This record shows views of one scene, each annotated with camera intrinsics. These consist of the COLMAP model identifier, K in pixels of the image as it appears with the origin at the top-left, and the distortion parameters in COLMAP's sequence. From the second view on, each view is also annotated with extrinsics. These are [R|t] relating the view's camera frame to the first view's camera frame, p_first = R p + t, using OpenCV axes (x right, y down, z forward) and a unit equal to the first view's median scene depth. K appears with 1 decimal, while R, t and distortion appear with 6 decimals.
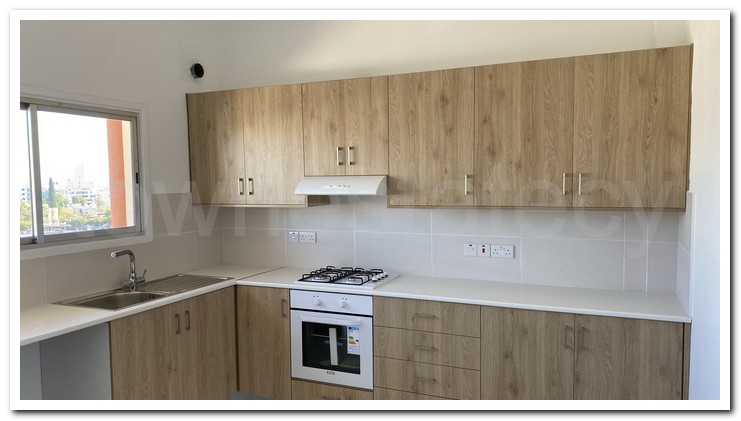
lens RADIAL K [[549.2, 0, 369.8], [0, 549.2, 187.0], [0, 0, 1]] dist [-0.009630, 0.004985]
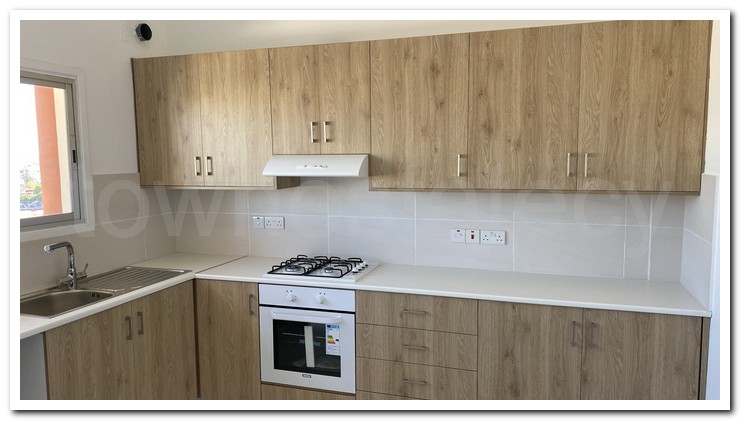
lens RADIAL K [[549.2, 0, 369.8], [0, 549.2, 187.0], [0, 0, 1]] dist [-0.009630, 0.004985]
pose [[0.995022, -0.002975, 0.099607, -0.058630], [-0.001379, 0.999048, 0.043610, -0.007413], [-0.099642, -0.043530, 0.994071, 0.119285]]
